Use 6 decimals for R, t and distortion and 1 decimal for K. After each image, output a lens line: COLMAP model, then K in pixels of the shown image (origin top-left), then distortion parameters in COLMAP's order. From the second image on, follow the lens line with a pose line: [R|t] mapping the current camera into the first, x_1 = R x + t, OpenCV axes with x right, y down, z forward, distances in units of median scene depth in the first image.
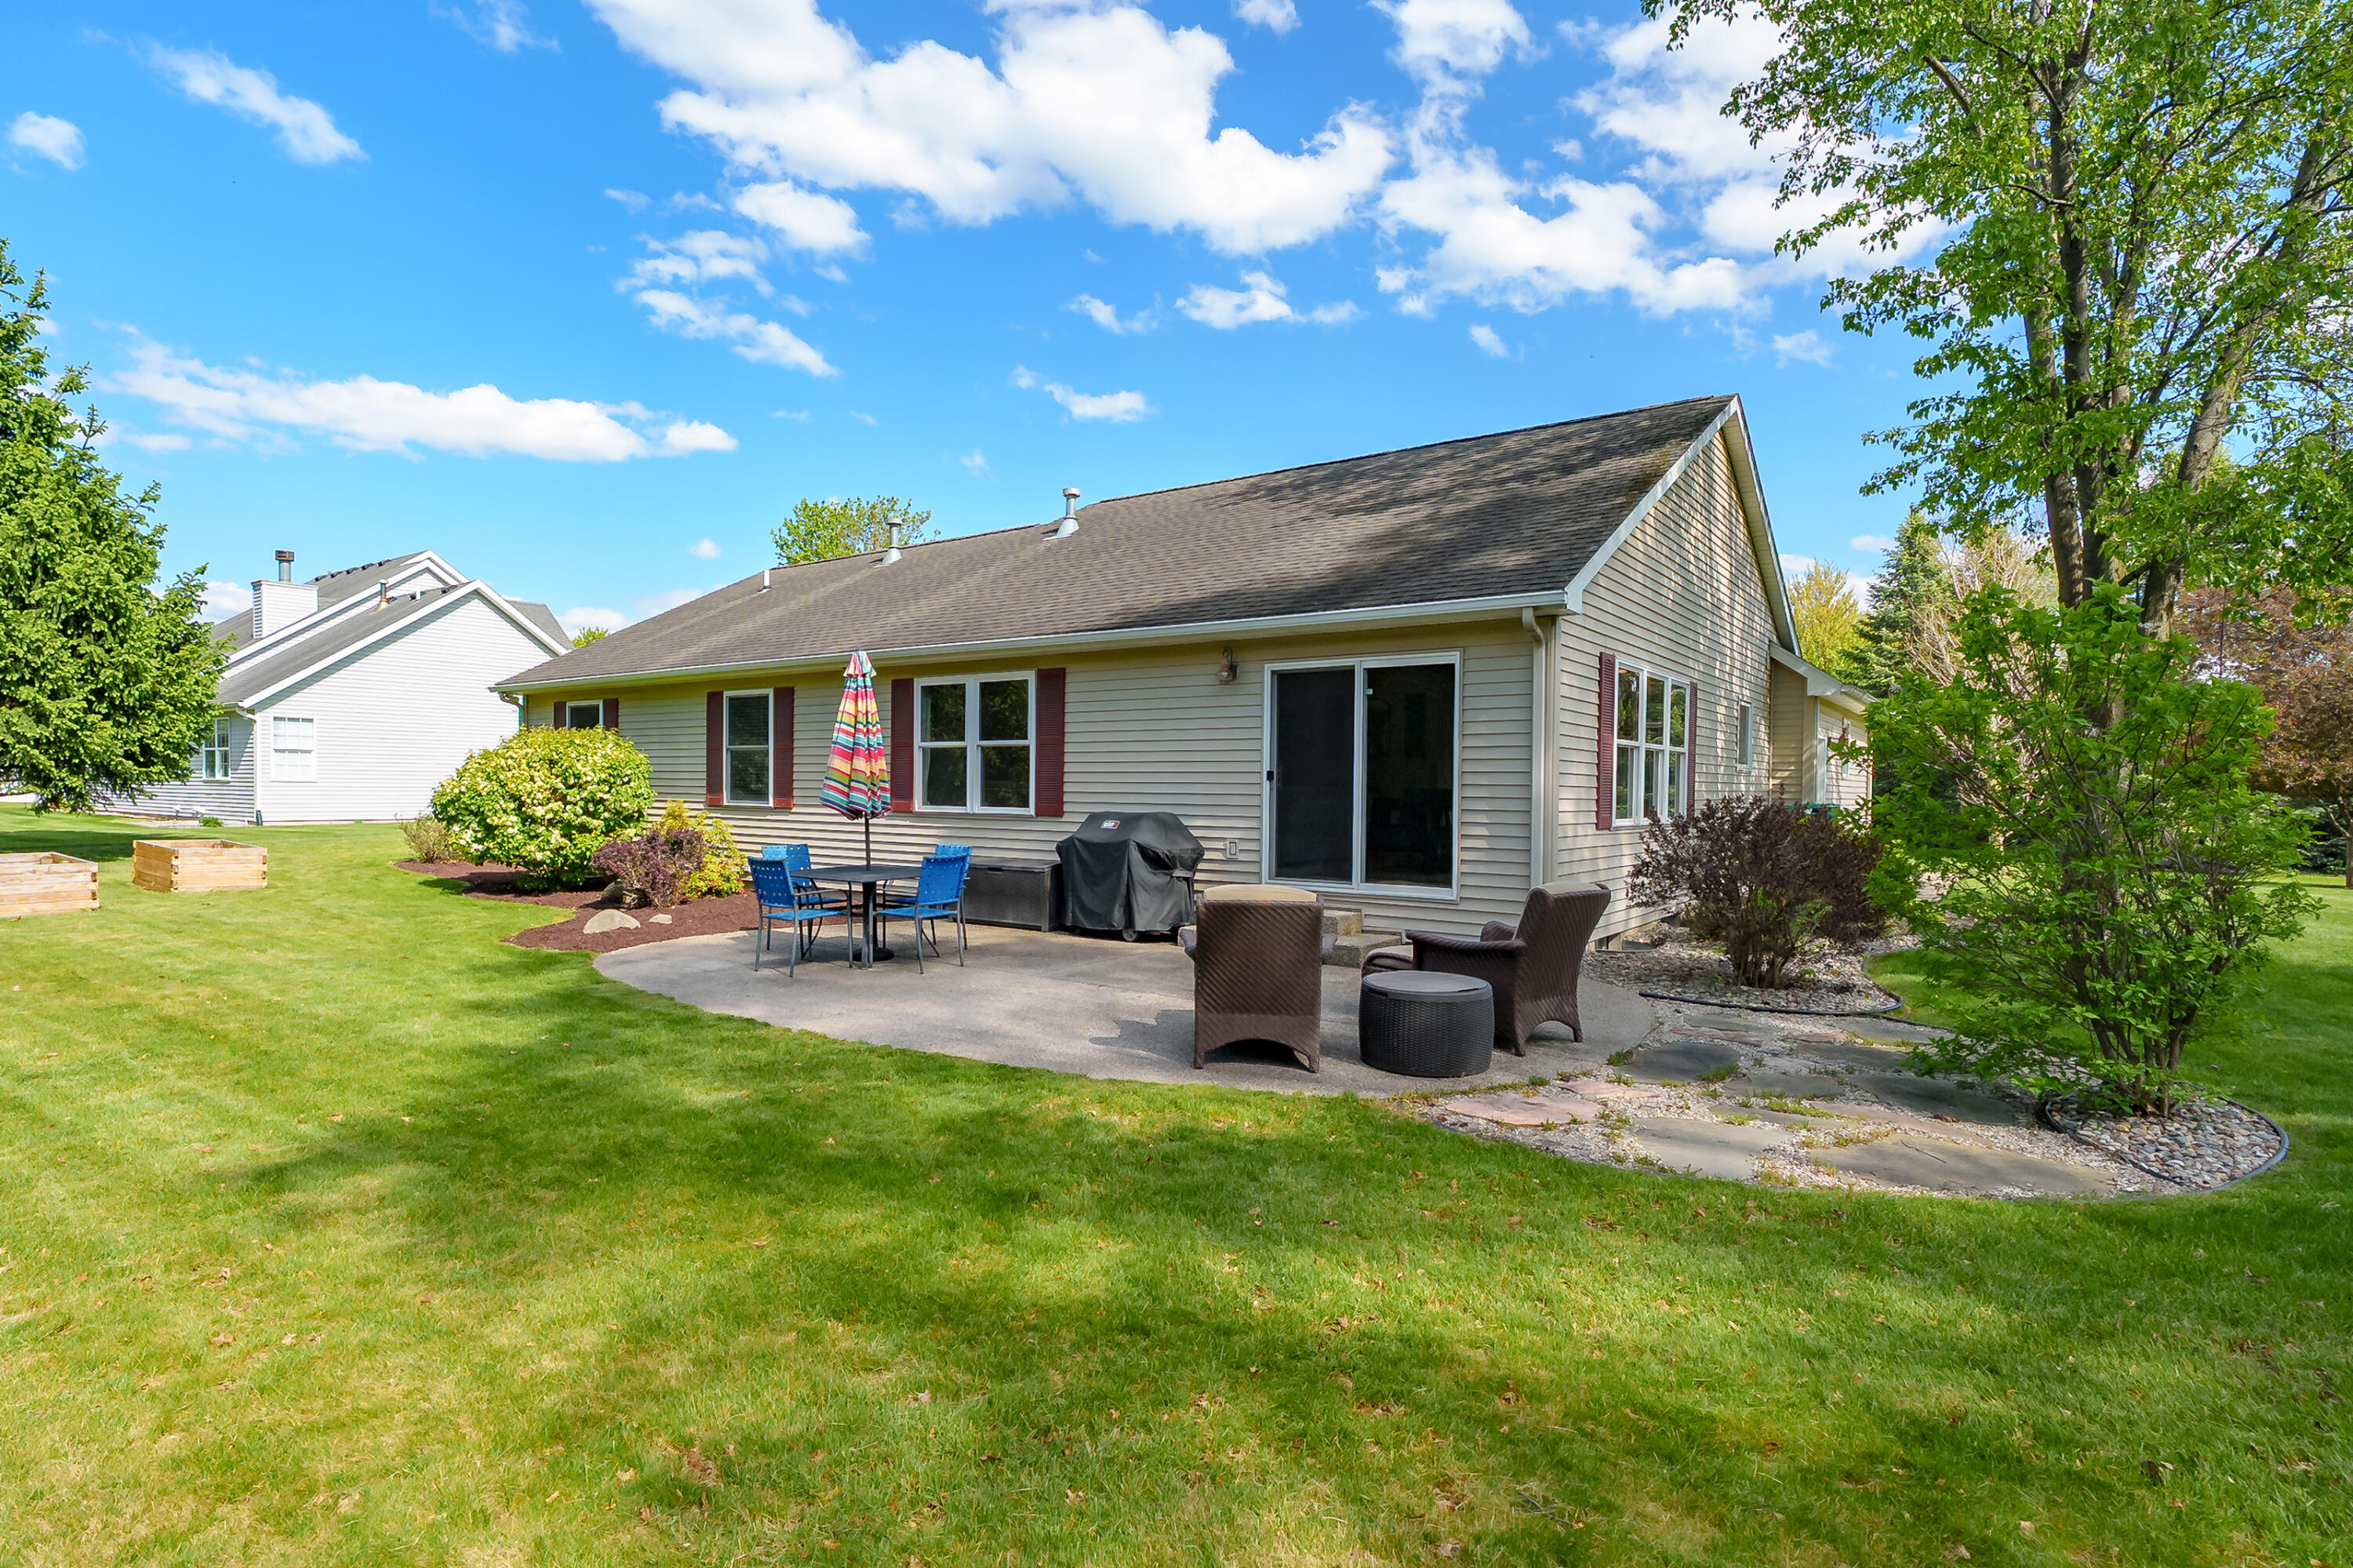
lens RADIAL K [[1077.5, 0, 1169.5], [0, 1077.5, 798.5], [0, 0, 1]] dist [-0.002186, 0.000188]
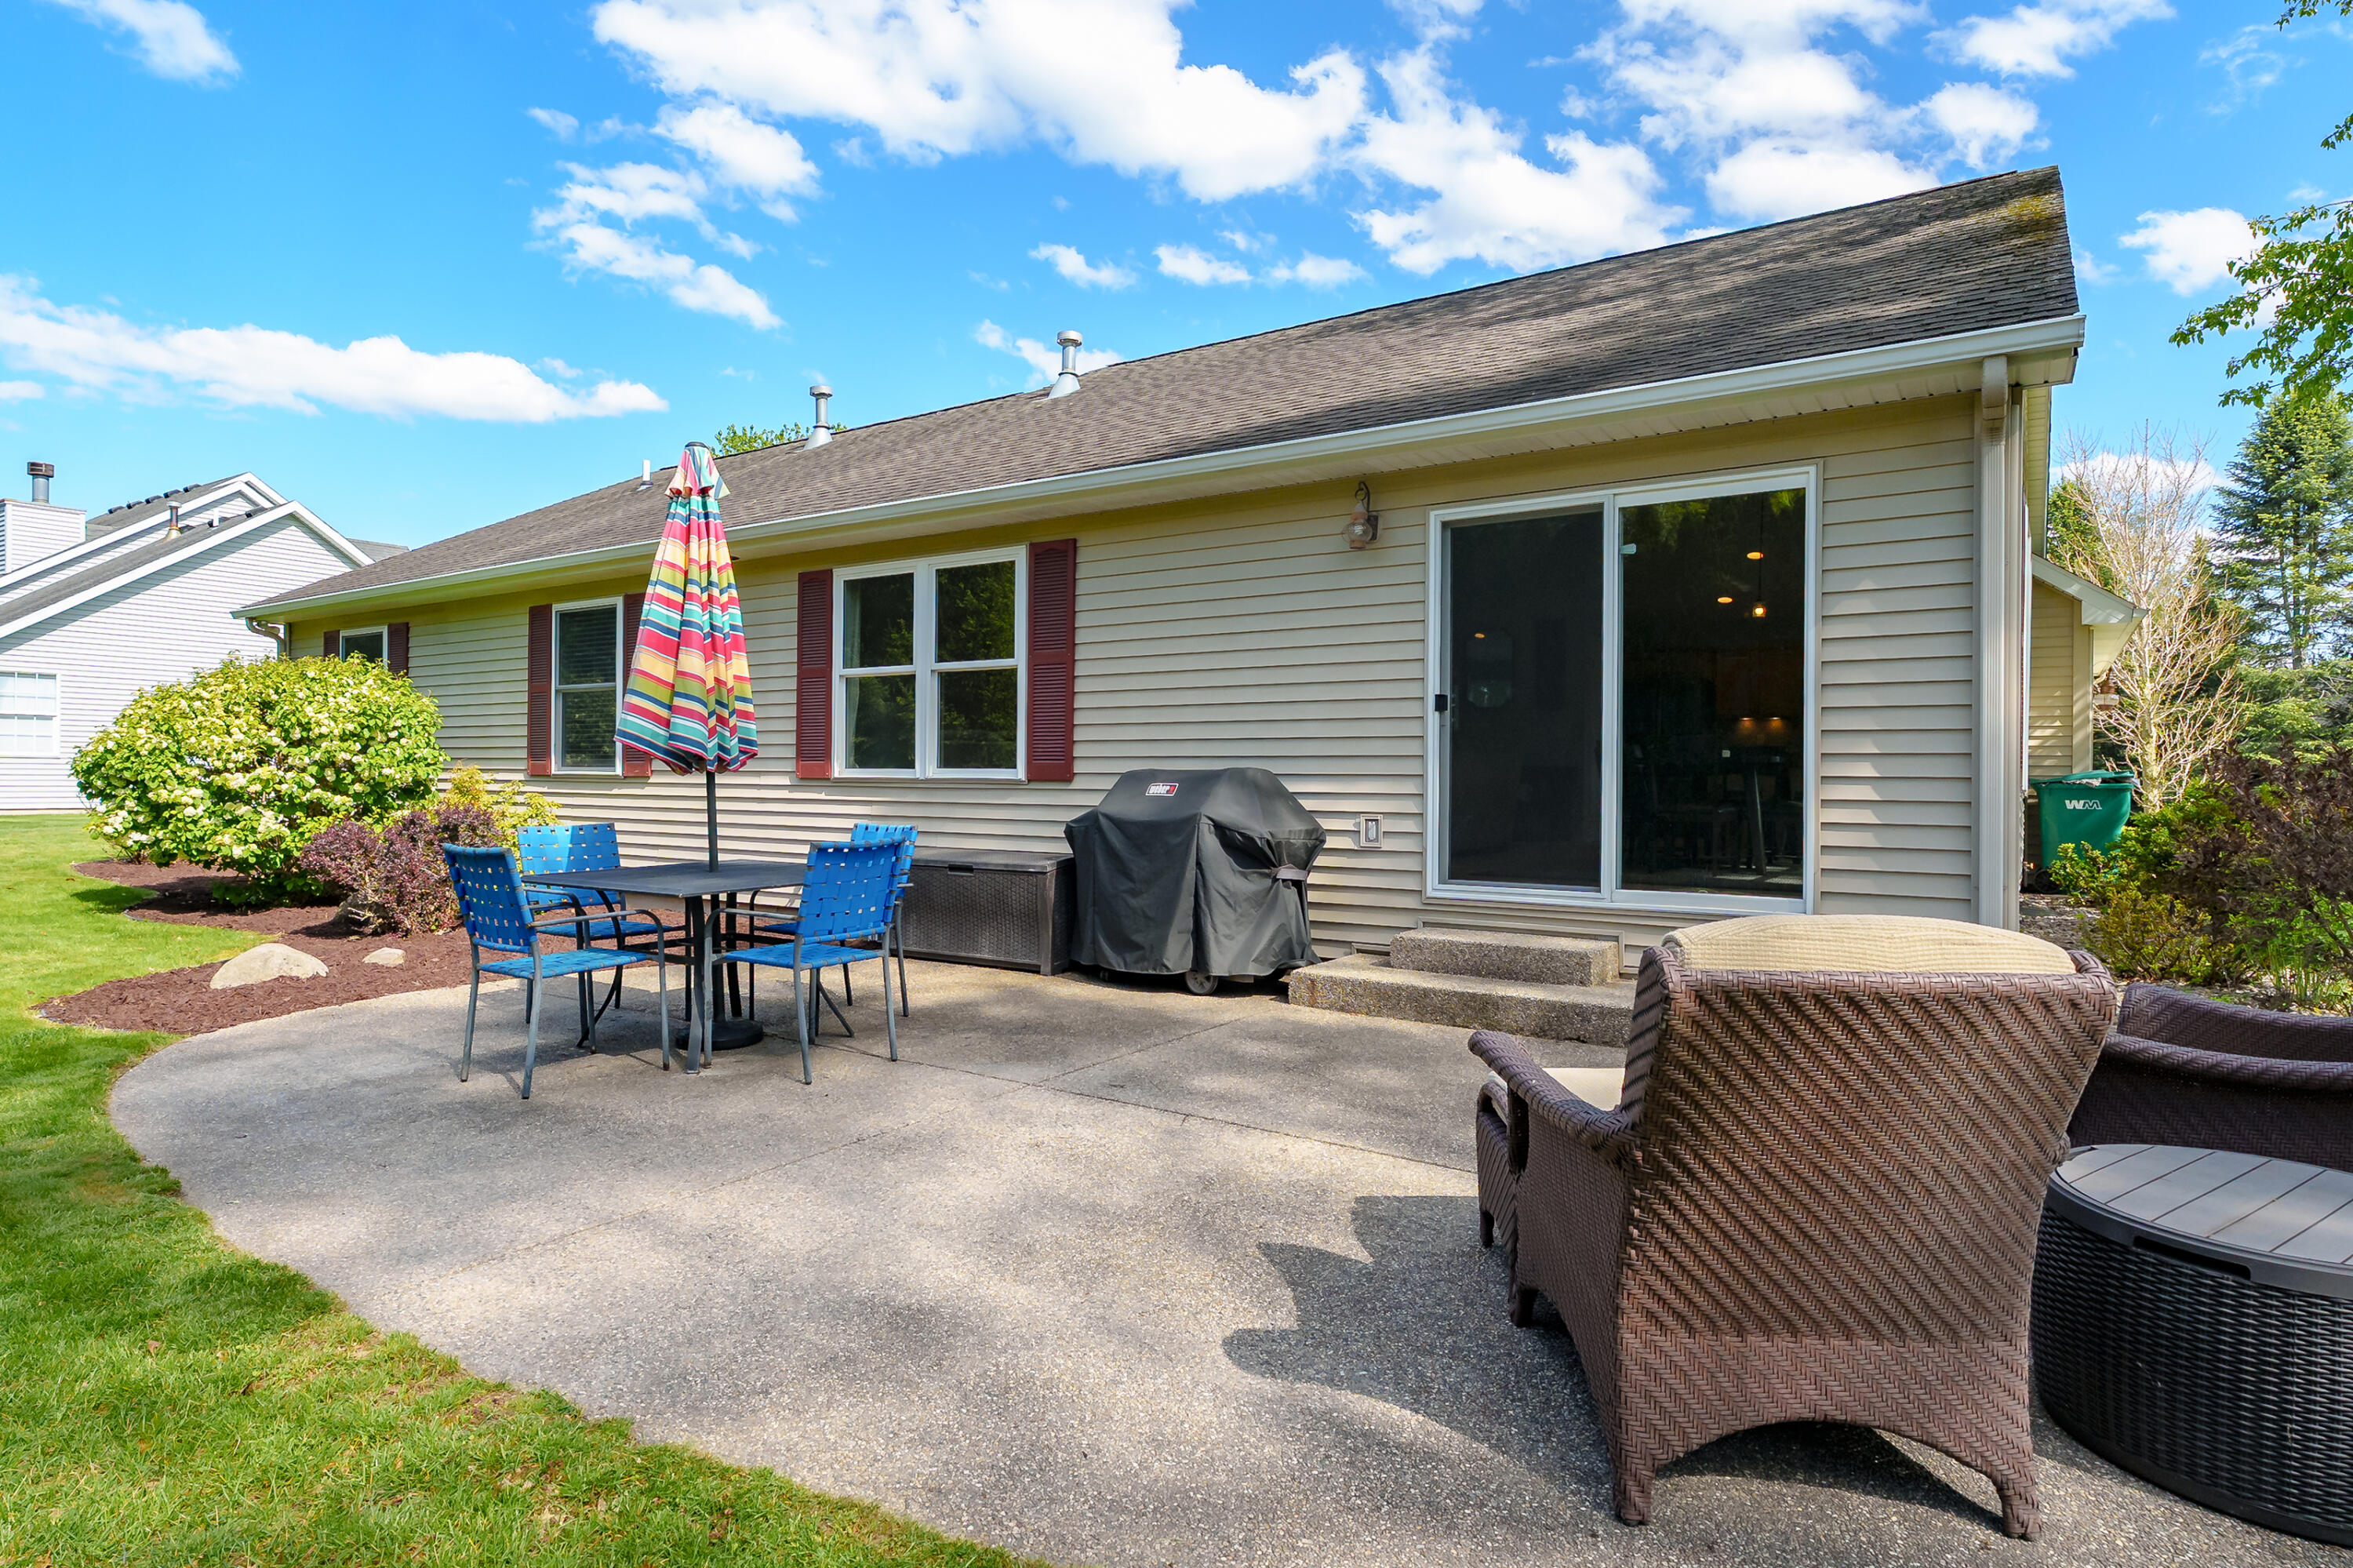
lens RADIAL K [[1208.3, 0, 1206.0], [0, 1208.3, 772.9], [0, 0, 1]] dist [-0.001243, -0.000257]
pose [[0.999276, -0.002212, 0.037973, -0.052541], [0.002708, 0.999911, -0.013027, 0.022220], [-0.037940, 0.013120, 0.999194, 0.332181]]
